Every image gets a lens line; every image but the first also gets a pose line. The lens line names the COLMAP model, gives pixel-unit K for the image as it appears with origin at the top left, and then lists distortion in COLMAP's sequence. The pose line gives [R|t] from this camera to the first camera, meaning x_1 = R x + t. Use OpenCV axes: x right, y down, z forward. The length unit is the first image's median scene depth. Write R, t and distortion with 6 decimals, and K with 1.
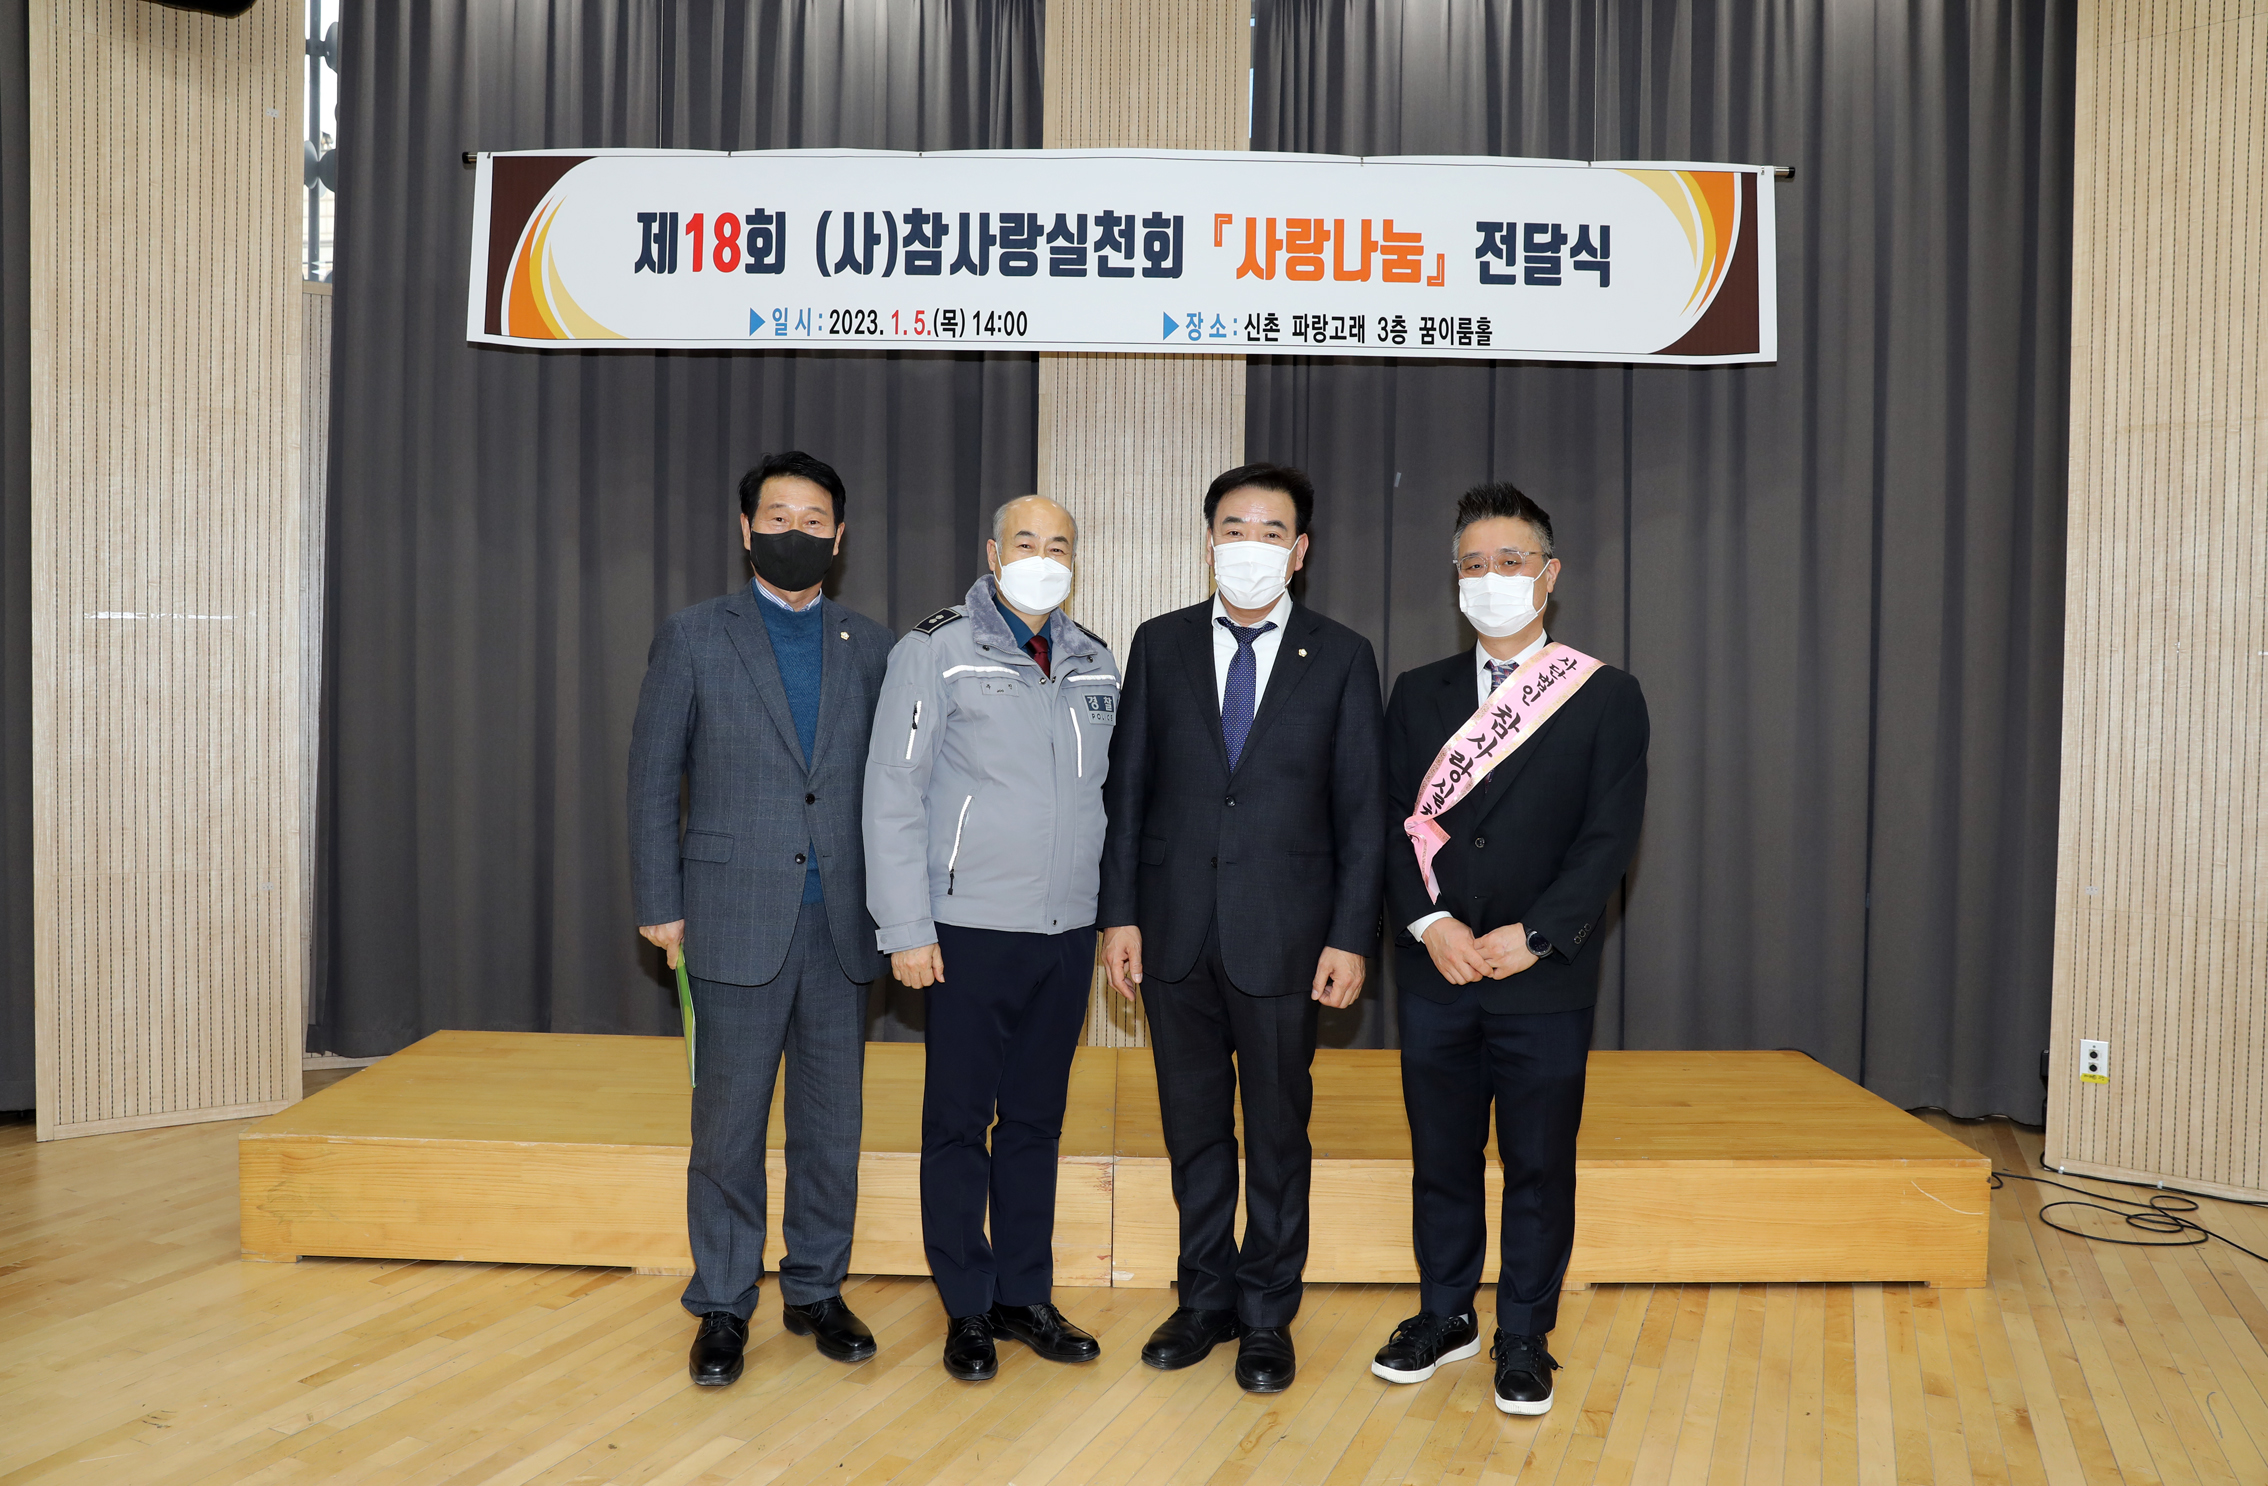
lens RADIAL K [[1608.9, 0, 1134.0], [0, 1608.9, 743.0], [0, 0, 1]] dist [-0.107717, 0.079465]
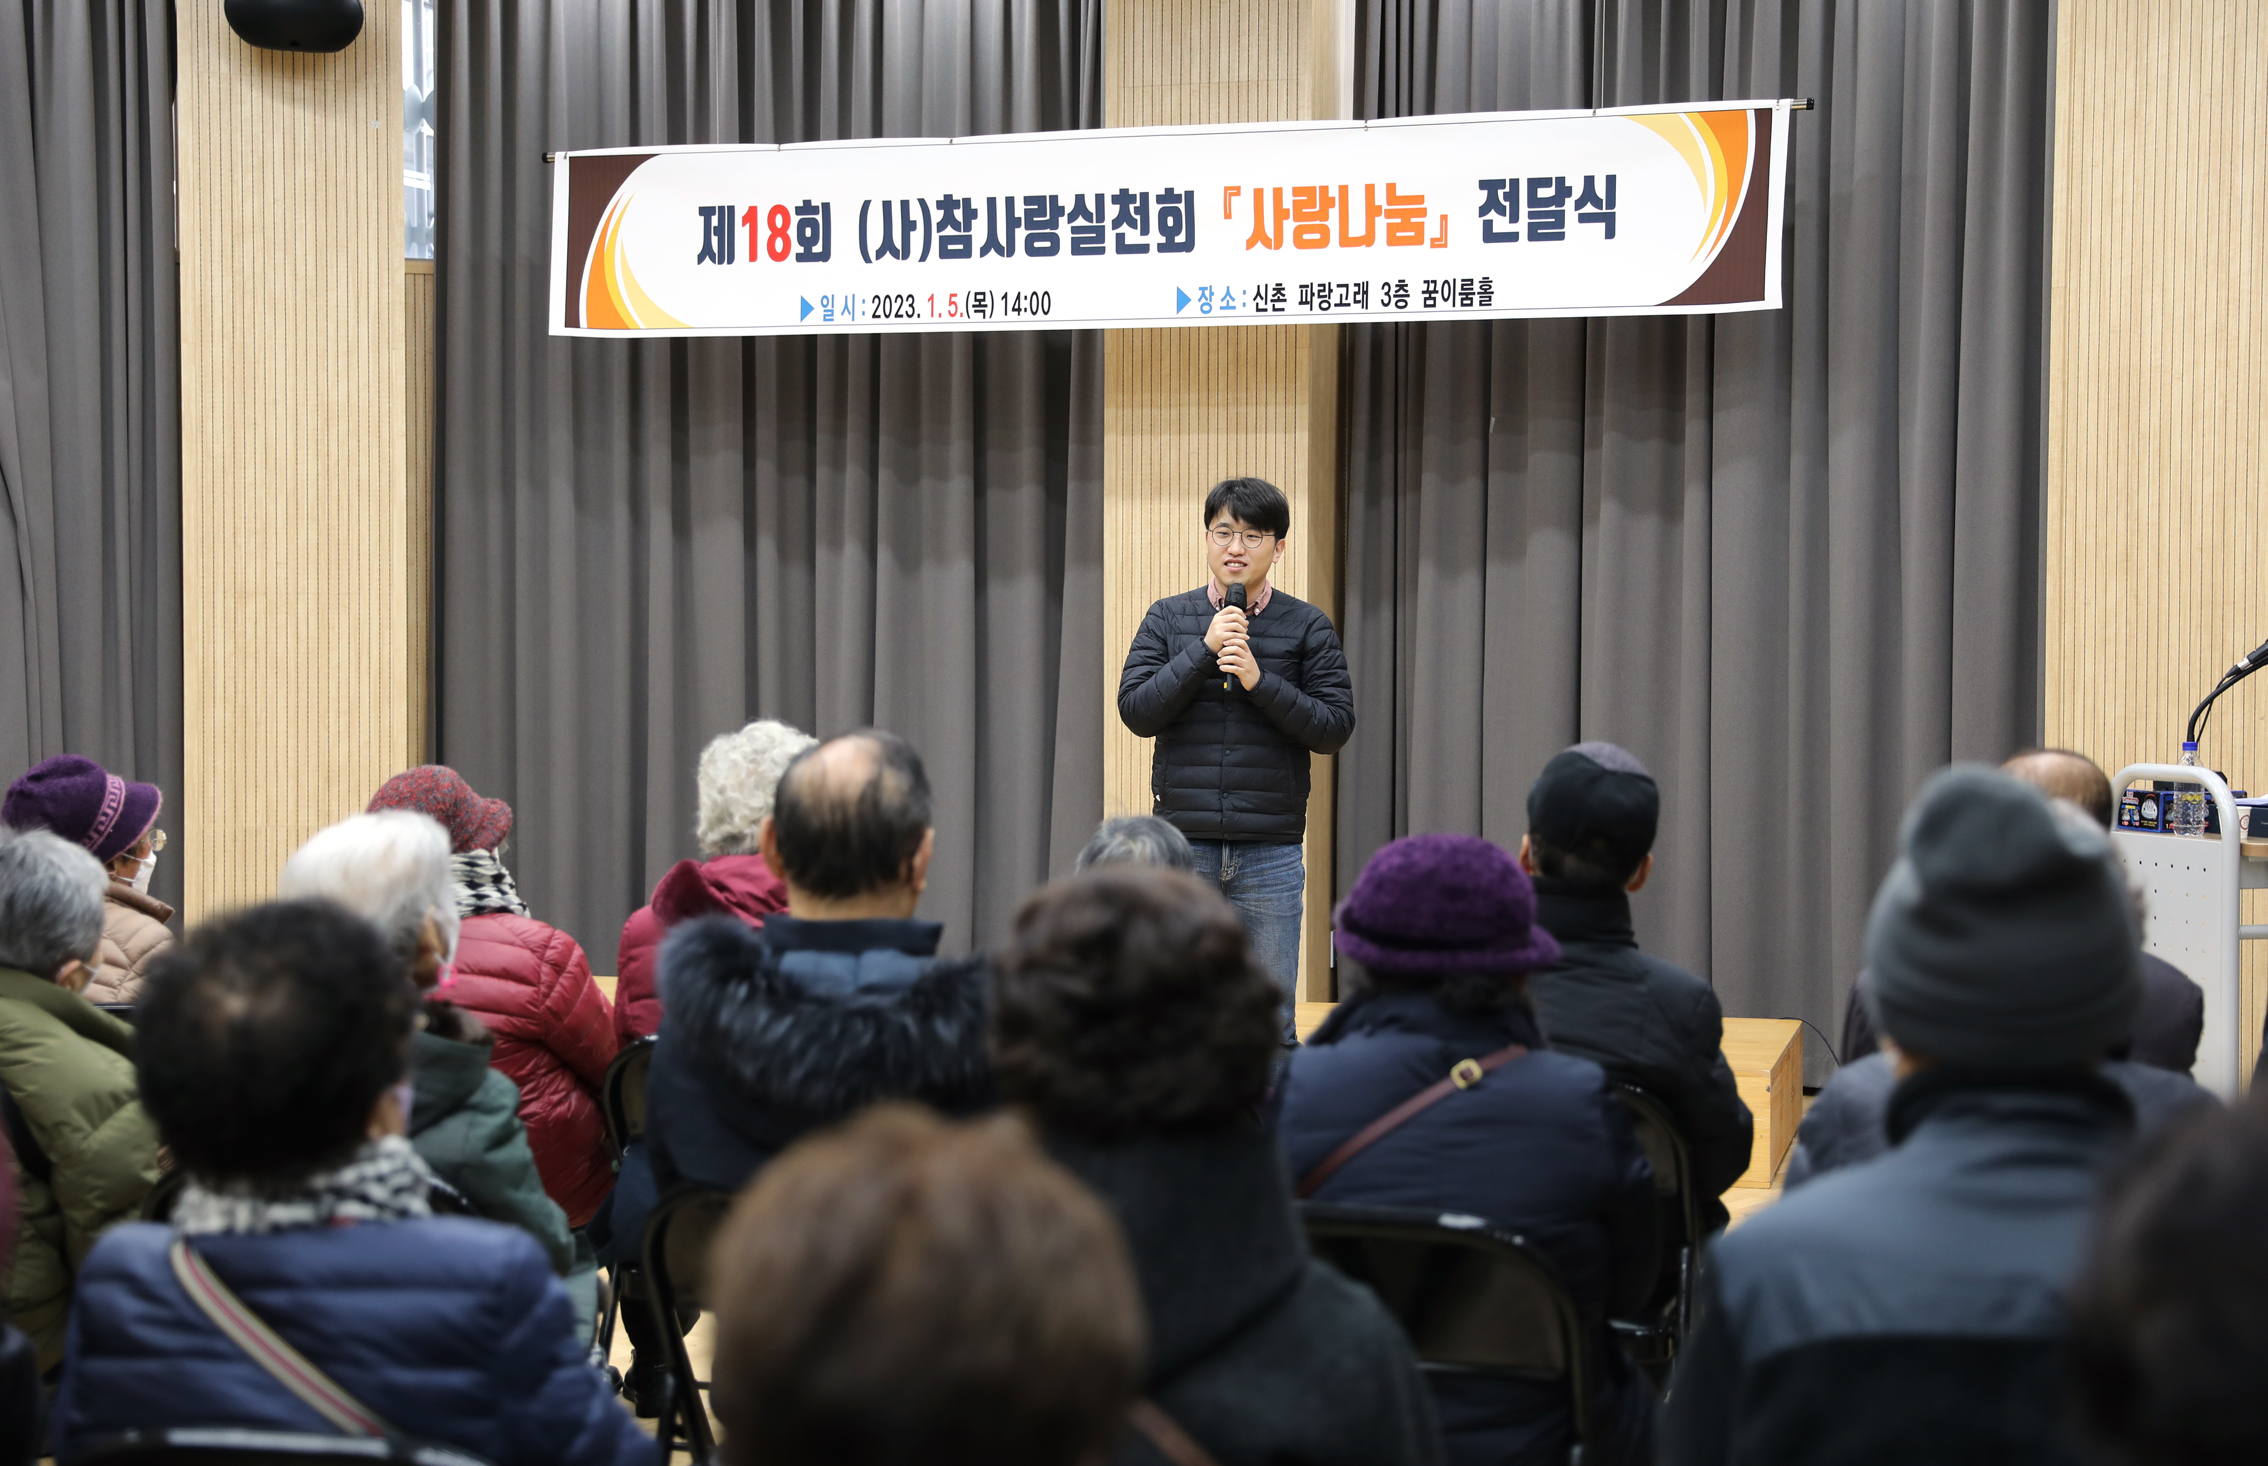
lens RADIAL K [[3223.9, 0, 1134.0], [0, 3223.9, 733.0], [0, 0, 1]] dist [0.078906, 0.072774]
pose [[0.961054, -0.002209, -0.276350, 0.567056], [0.000225, 0.999974, -0.007211, 0.032621], [0.276359, 0.006868, 0.961030, -1.005785]]
